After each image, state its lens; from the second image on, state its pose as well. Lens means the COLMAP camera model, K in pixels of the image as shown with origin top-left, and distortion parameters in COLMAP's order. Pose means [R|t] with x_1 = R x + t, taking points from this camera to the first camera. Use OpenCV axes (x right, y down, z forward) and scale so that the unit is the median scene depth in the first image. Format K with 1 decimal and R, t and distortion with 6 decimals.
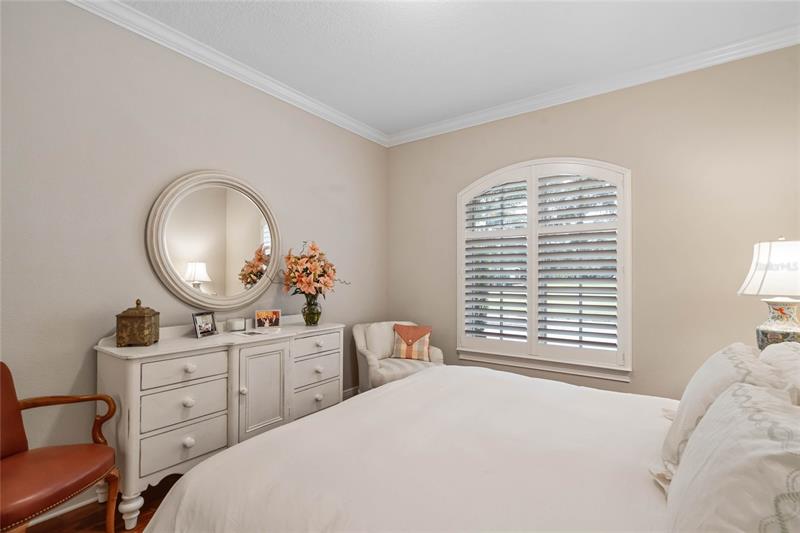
lens RADIAL K [[369.5, 0, 396.6], [0, 369.5, 272.7], [0, 0, 1]] dist [-0.000174, 0.000187]
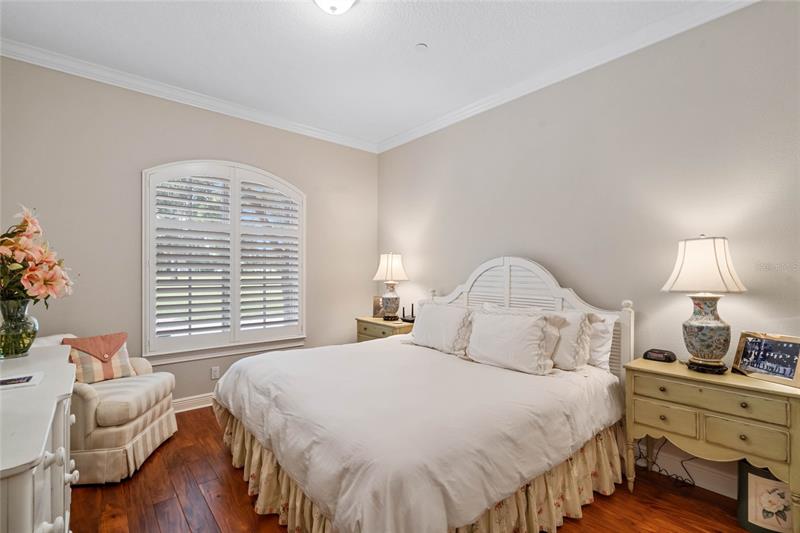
lens RADIAL K [[369.5, 0, 396.6], [0, 369.5, 272.7], [0, 0, 1]] dist [-0.000174, 0.000187]
pose [[0.256809, -0.004271, 0.966453, -0.559470], [-0.018558, 0.999784, 0.009349, -0.000570], [-0.966284, -0.020336, 0.256675, 0.262575]]
